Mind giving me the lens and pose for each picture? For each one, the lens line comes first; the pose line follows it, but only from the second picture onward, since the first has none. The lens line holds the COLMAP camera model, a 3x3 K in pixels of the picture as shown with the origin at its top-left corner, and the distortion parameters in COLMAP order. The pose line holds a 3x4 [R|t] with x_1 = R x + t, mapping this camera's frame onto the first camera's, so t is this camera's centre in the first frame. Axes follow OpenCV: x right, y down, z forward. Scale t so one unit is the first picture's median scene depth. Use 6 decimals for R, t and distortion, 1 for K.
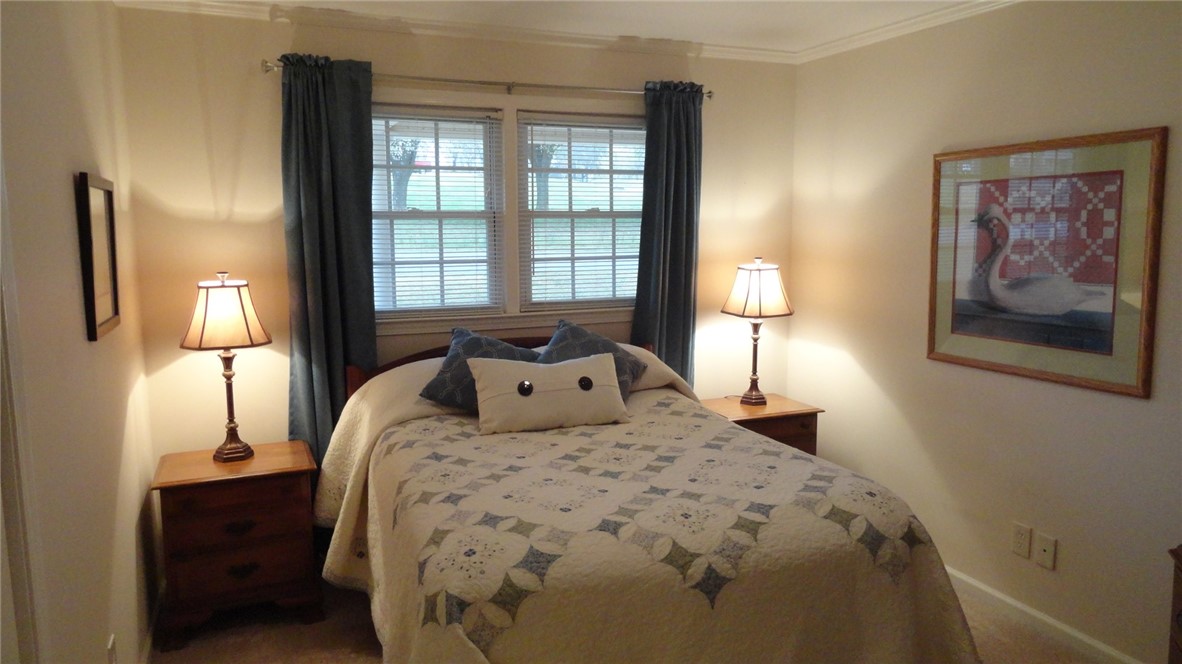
lens RADIAL K [[815.1, 0, 596.6], [0, 815.1, 331.7], [0, 0, 1]] dist [-0.002084, 0.010411]
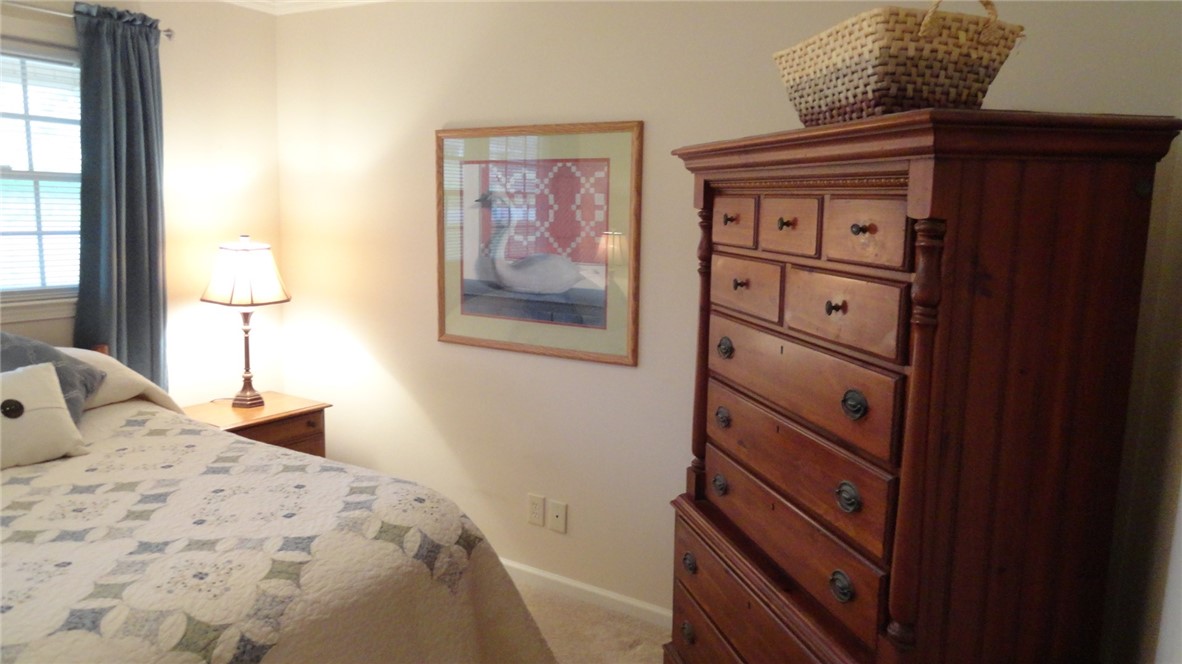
lens RADIAL K [[815.1, 0, 596.6], [0, 815.1, 331.7], [0, 0, 1]] dist [-0.002084, 0.010411]
pose [[0.806080, -0.057909, 0.588966, -0.019226], [0.043816, 0.998309, 0.038189, -0.009204], [-0.590182, -0.004977, 0.807255, 0.127862]]
